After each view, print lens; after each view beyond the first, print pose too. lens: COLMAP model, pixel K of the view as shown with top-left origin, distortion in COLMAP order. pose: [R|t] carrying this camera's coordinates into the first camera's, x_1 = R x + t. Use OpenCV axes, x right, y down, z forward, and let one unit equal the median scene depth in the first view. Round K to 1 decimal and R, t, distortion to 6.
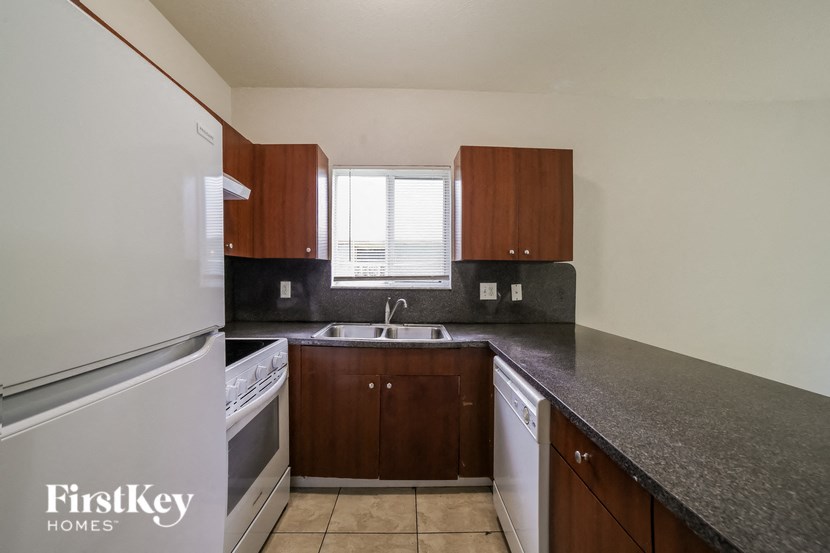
lens RADIAL K [[348.2, 0, 416.6], [0, 348.2, 262.3], [0, 0, 1]] dist [-0.032475, 0.000143]
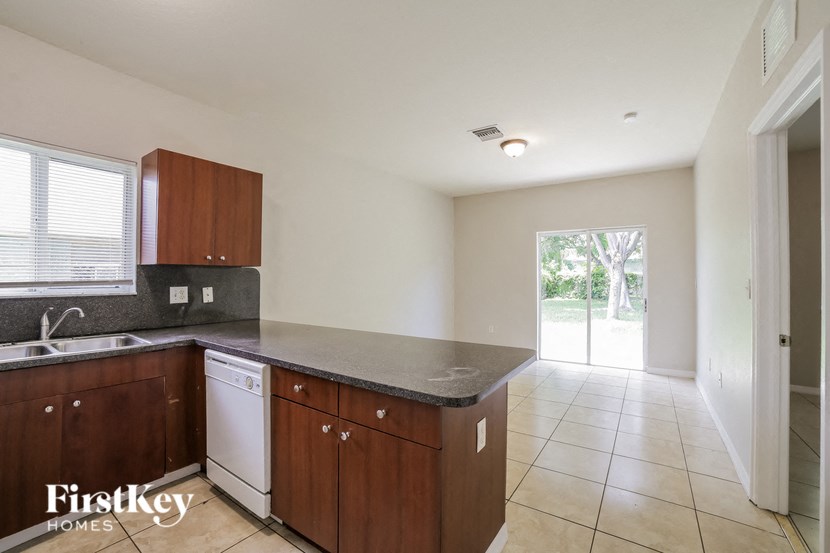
lens RADIAL K [[334.3, 0, 402.7], [0, 334.3, 277.4], [0, 0, 1]] dist [-0.057342, 0.000208]
pose [[0.633424, -0.006845, 0.773774, -0.127651], [-0.020466, 0.999463, 0.025595, -0.006103], [-0.773534, -0.032048, 0.632944, -0.115121]]
